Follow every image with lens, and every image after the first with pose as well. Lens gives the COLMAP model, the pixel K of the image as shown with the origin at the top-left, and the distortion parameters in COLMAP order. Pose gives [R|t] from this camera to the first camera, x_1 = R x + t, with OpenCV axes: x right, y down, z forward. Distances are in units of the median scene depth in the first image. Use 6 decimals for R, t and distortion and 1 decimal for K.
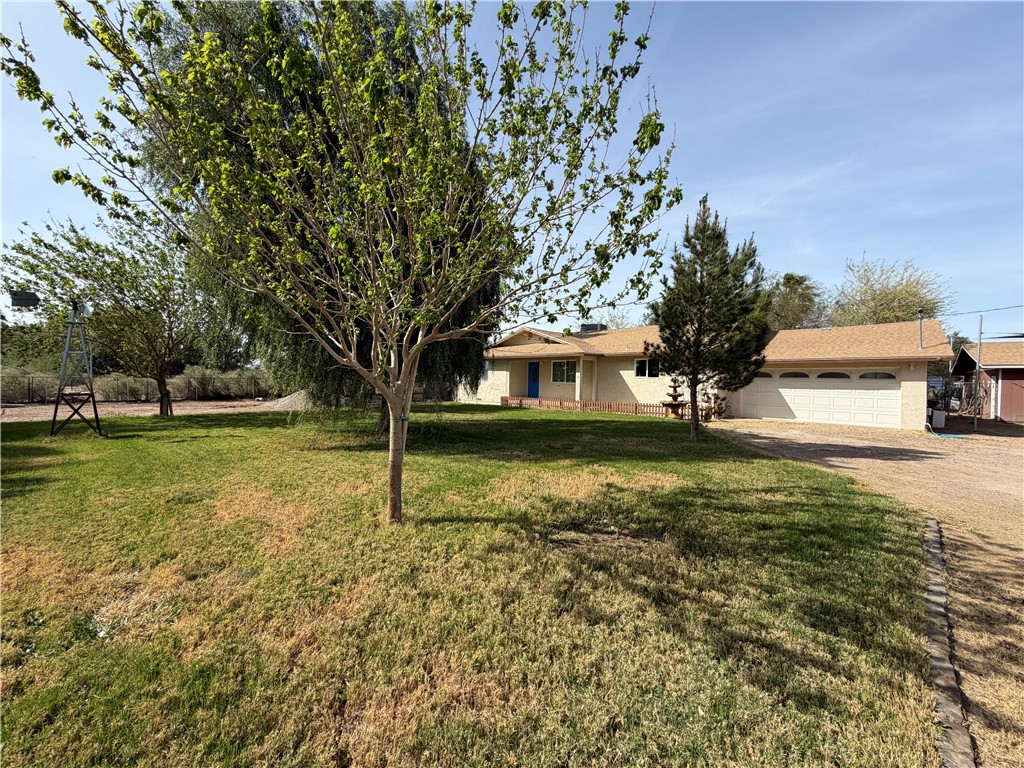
lens RADIAL K [[410.1, 0, 508.1], [0, 410.1, 382.0], [0, 0, 1]] dist [0.001317, -0.000233]
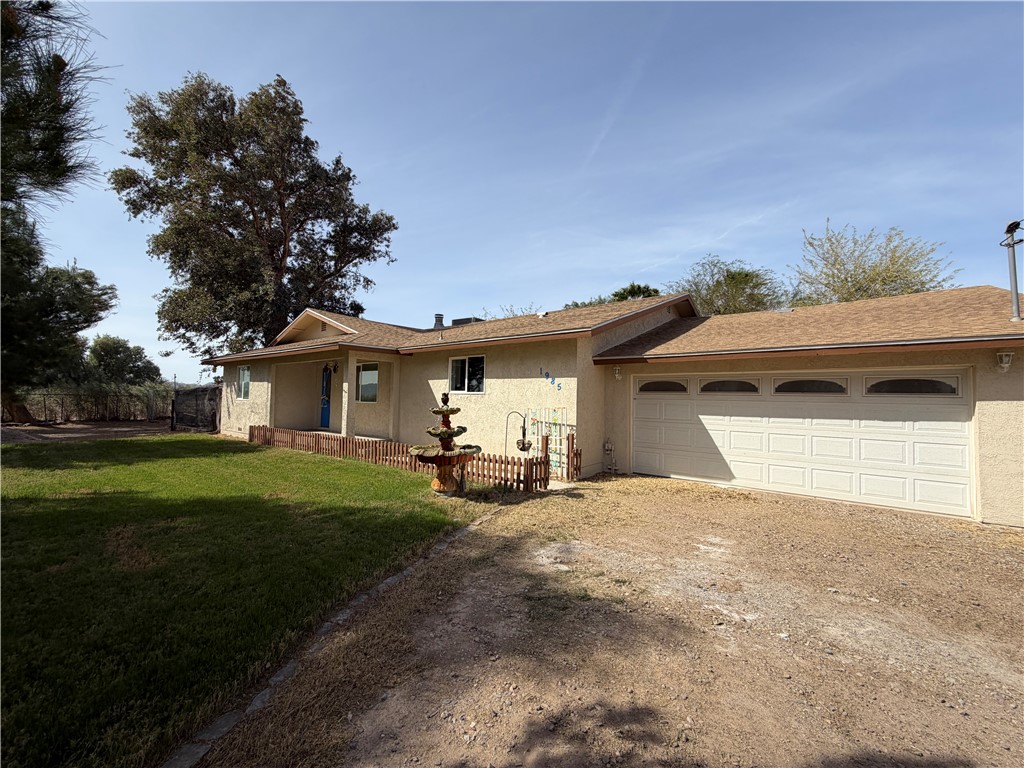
lens RADIAL K [[410.1, 0, 506.1], [0, 410.1, 383.8], [0, 0, 1]] dist [0.001317, -0.000233]
pose [[0.997123, 0.005537, 0.075601, 0.375731], [-0.002265, 0.999060, -0.043295, 0.000784], [-0.075770, 0.042999, 0.996198, 0.507674]]
